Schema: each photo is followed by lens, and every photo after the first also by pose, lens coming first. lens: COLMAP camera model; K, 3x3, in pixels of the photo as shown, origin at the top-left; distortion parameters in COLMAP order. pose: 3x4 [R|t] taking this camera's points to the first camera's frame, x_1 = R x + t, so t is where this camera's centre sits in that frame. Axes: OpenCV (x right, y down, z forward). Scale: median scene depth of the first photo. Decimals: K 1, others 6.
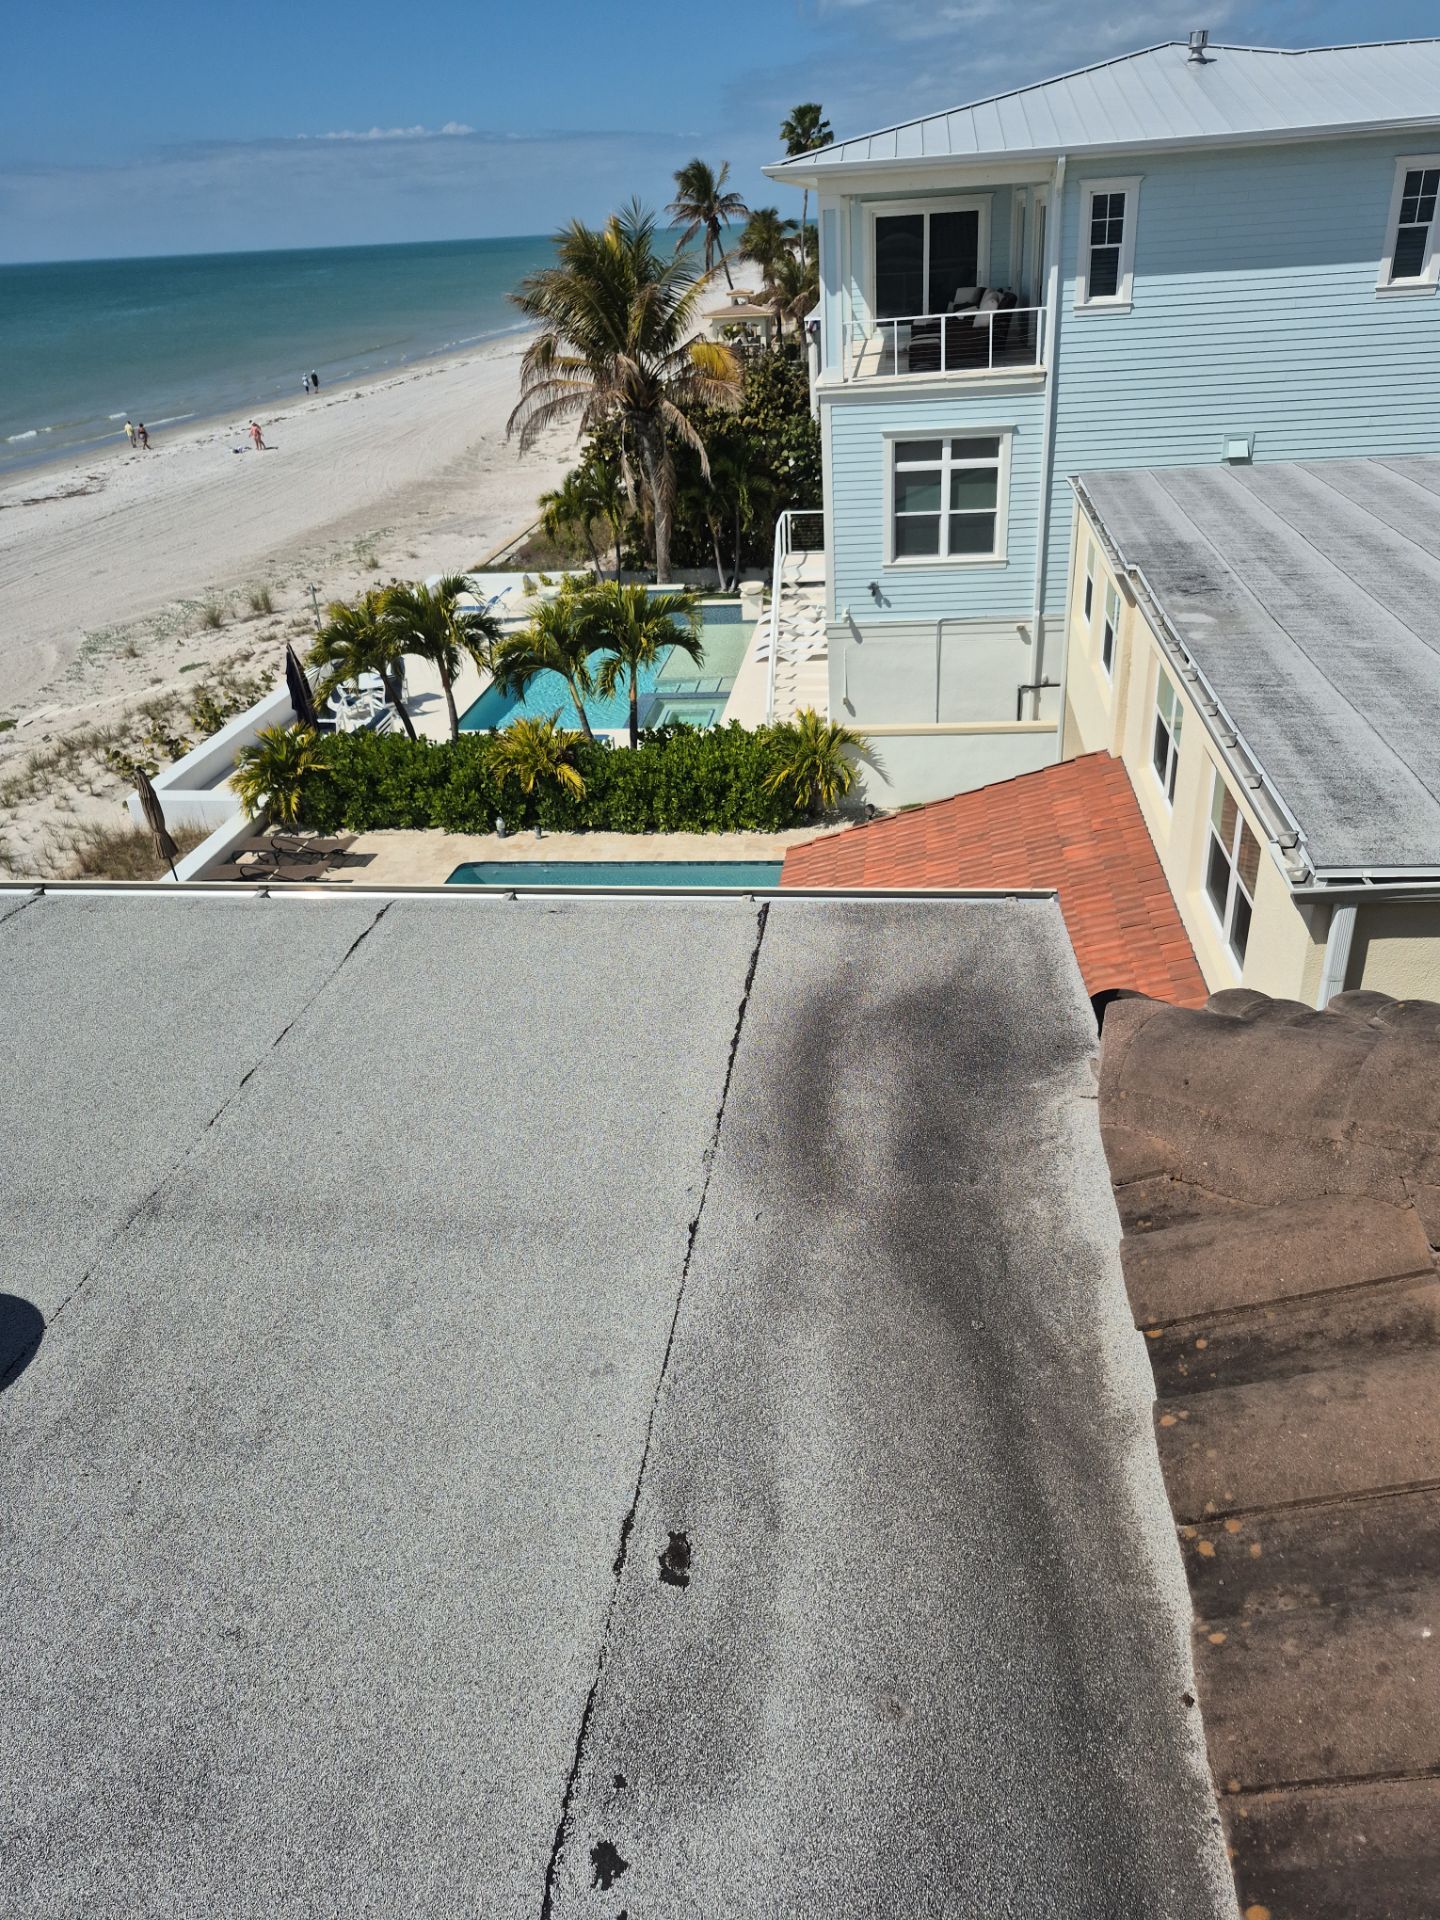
lens RADIAL K [[1291.5, 0, 758.1], [0, 1291.5, 982.1], [0, 0, 1]] dist [0.082549, -0.129415]
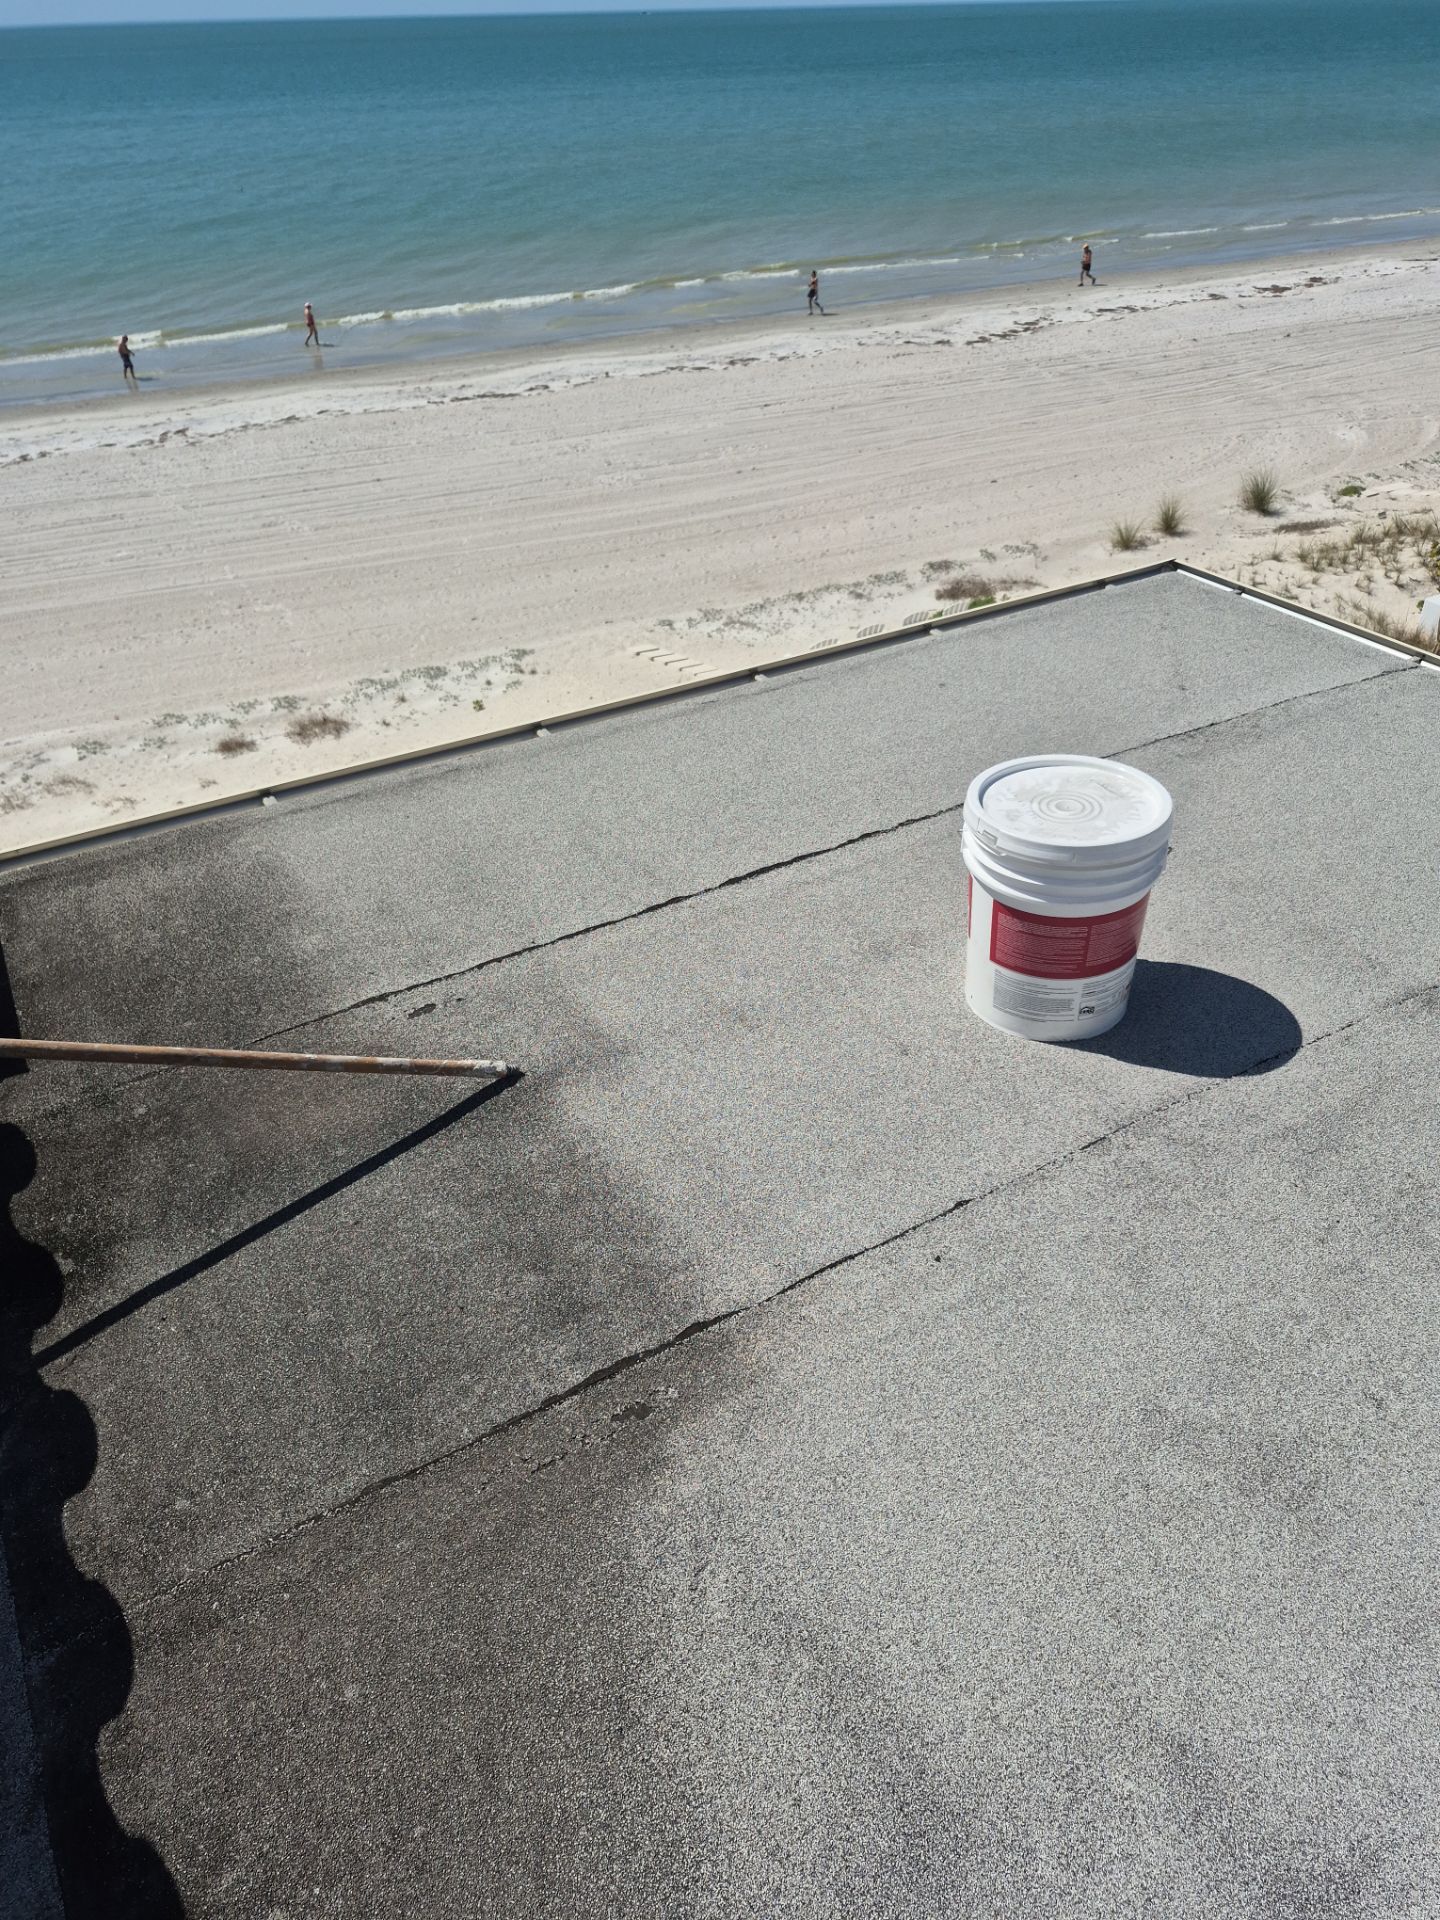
lens RADIAL K [[1306.4, 0, 744.5], [0, 1306.4, 987.2], [0, 0, 1]] dist [0.083207, -0.131576]
pose [[0.582098, 0.500755, -0.640629, -0.012071], [-0.402102, 0.862064, 0.308479, 0.006185], [0.706736, 0.078033, 0.703161, -0.007858]]
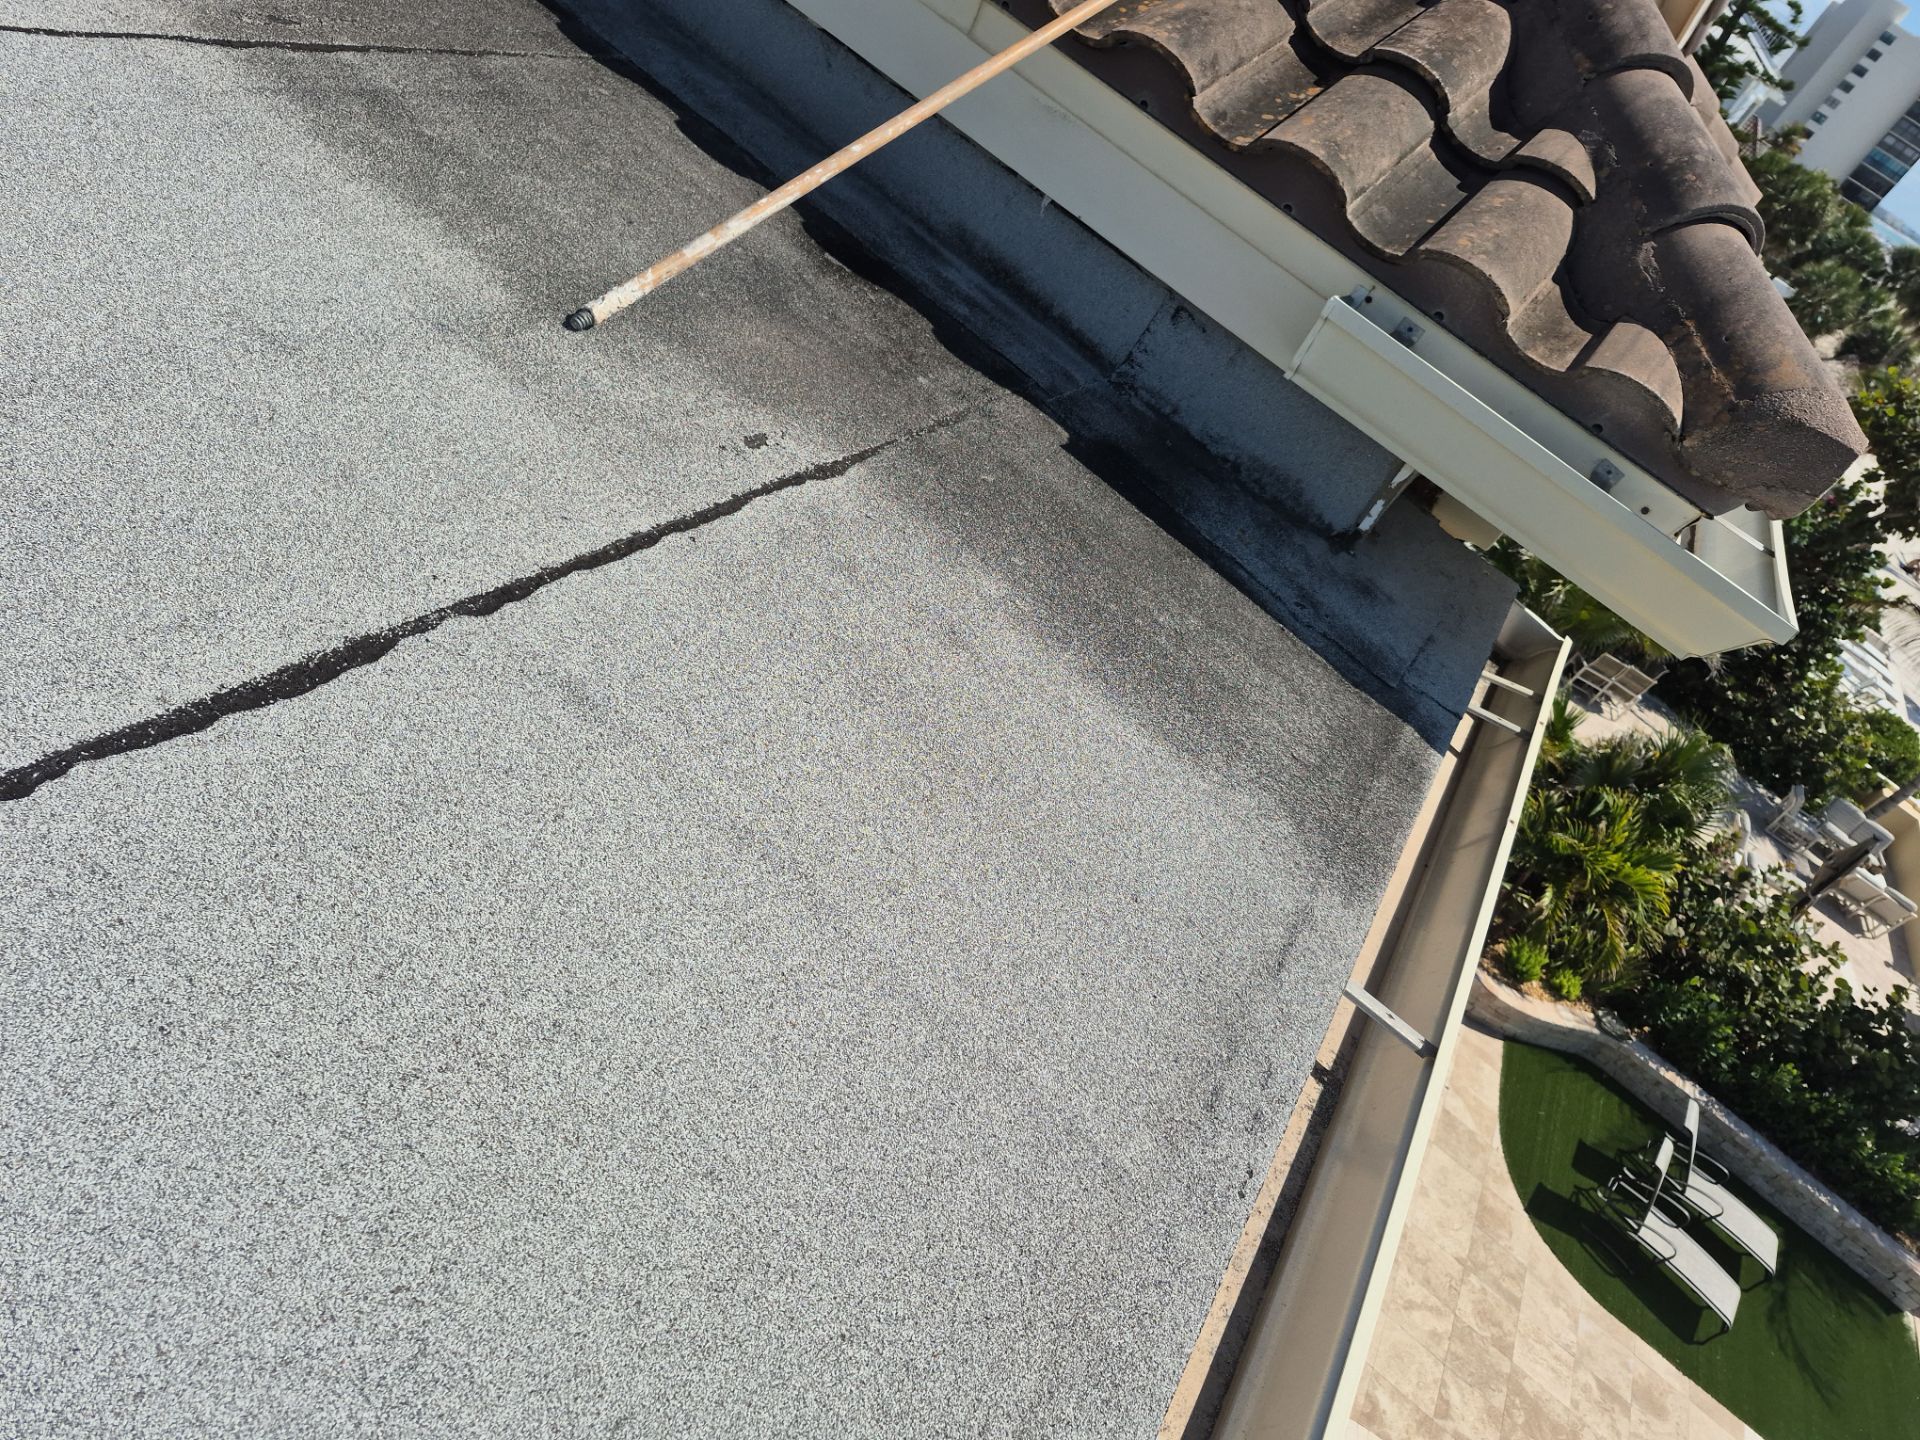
lens RADIAL K [[1284.7, 0, 934.4], [0, 1284.7, 698.3], [0, 0, 1]] dist [0.028658, -0.026380]
pose [[-0.817719, -0.568452, 0.090545, -0.111870], [-0.177675, 0.398880, 0.899625, -0.011783], [-0.547511, 0.719553, -0.427172, 0.080336]]
